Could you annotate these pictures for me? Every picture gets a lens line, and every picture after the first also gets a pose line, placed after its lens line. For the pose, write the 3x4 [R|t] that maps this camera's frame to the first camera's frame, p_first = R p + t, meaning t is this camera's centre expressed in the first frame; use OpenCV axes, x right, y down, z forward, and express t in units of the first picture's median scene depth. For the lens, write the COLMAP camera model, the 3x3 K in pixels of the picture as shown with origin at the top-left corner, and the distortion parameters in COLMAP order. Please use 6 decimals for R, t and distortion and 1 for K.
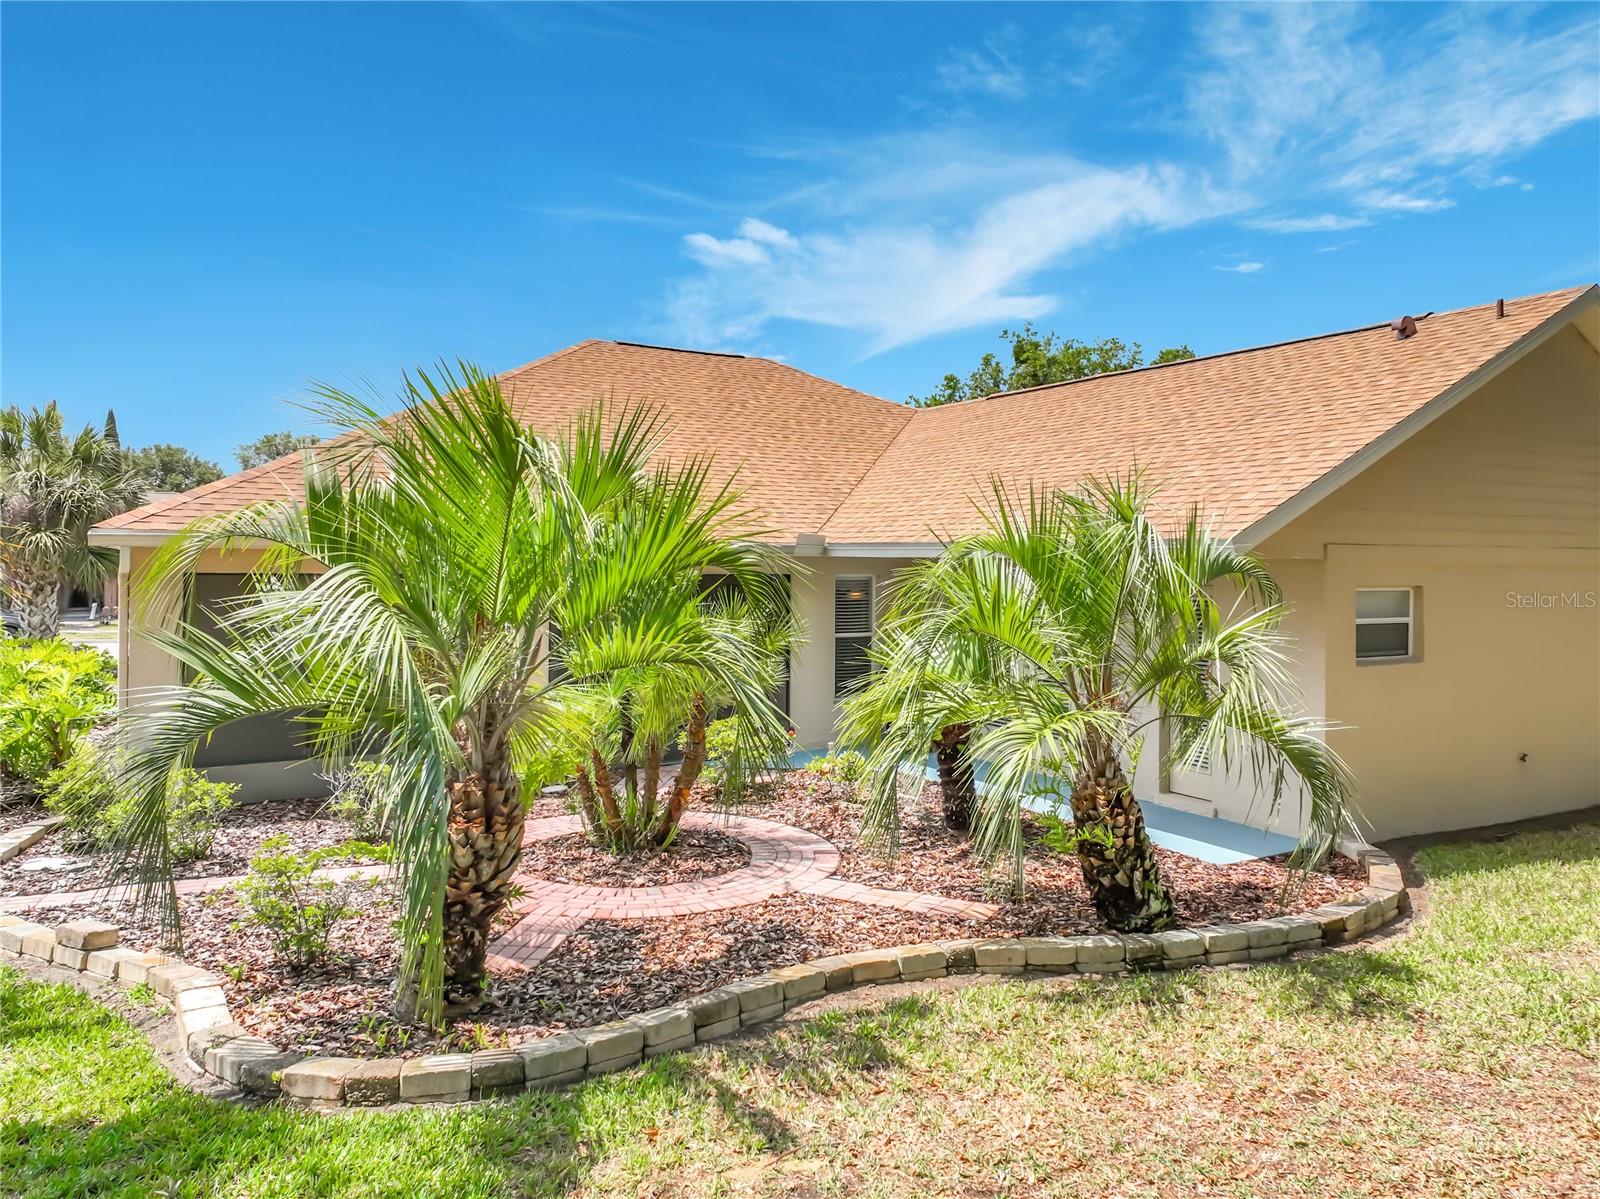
lens RADIAL K [[1120.8, 0, 804.7], [0, 1120.8, 581.5], [0, 0, 1]] dist [-0.000783, 0.023030]
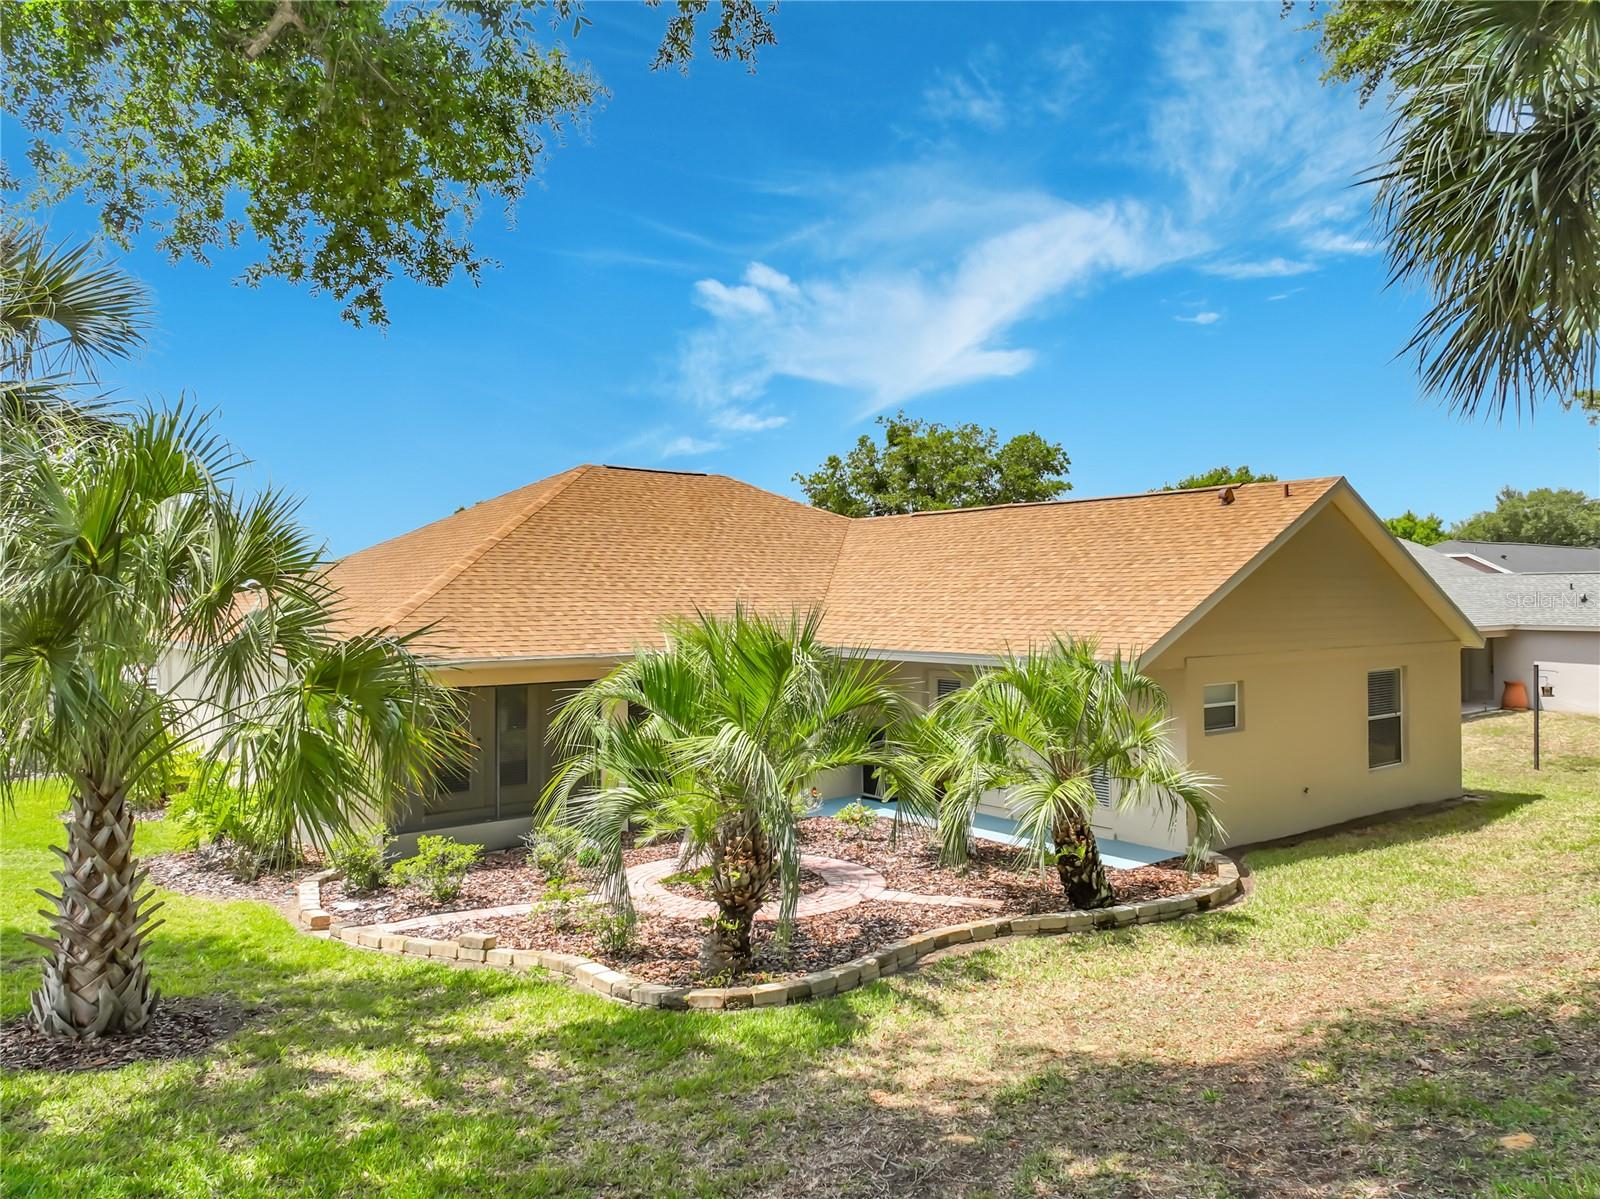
lens RADIAL K [[1126.0, 0, 801.7], [0, 1126.0, 612.3], [0, 0, 1]] dist [-0.006900, 0.002624]
pose [[0.989430, -0.013705, 0.144366, -0.368833], [0.014724, 0.999874, -0.005992, -0.125799], [-0.144265, 0.008055, 0.989506, -0.597151]]
